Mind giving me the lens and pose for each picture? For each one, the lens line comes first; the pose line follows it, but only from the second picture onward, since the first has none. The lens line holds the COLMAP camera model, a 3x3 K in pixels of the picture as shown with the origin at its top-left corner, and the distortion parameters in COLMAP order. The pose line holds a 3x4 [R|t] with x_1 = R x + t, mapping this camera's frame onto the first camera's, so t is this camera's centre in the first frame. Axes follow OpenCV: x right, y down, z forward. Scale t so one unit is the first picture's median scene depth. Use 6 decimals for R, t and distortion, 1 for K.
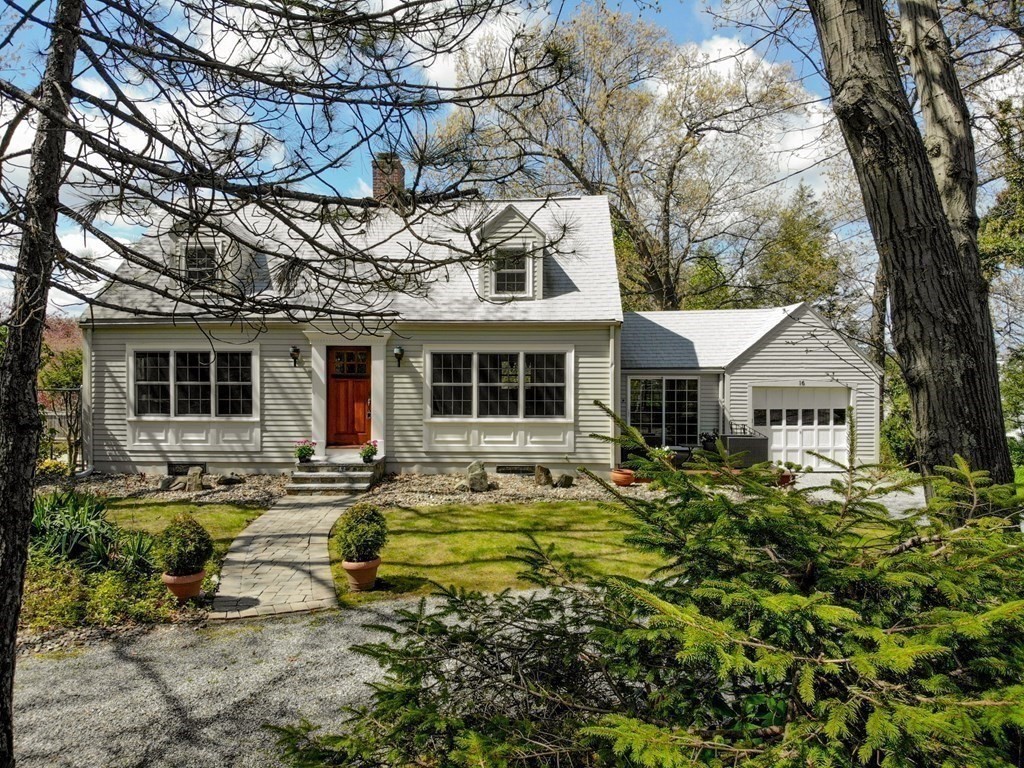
lens RADIAL K [[735.6, 0, 512.0], [0, 735.6, 384.0], [0, 0, 1]] dist [0.079073, -0.183825]
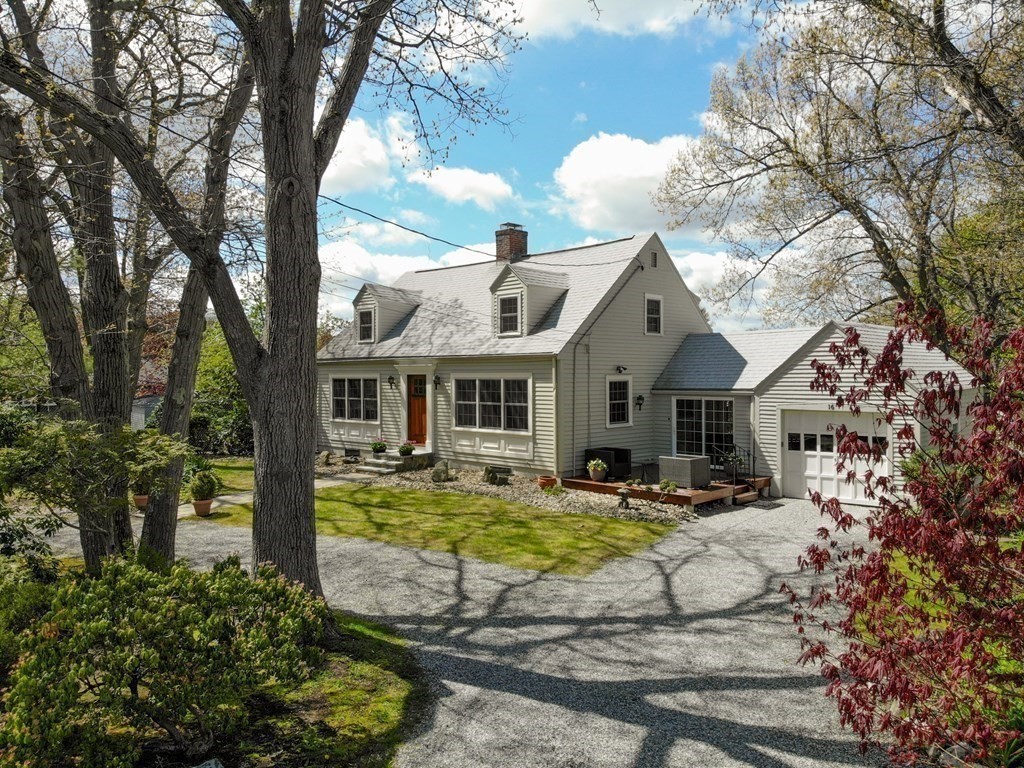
lens RADIAL K [[735.6, 0, 512.0], [0, 735.6, 384.0], [0, 0, 1]] dist [0.079073, -0.183825]
pose [[0.755754, 0.003056, -0.654848, 0.859080], [-0.007205, 0.999967, -0.003649, -0.029379], [0.654816, 0.007476, 0.755752, 0.040182]]
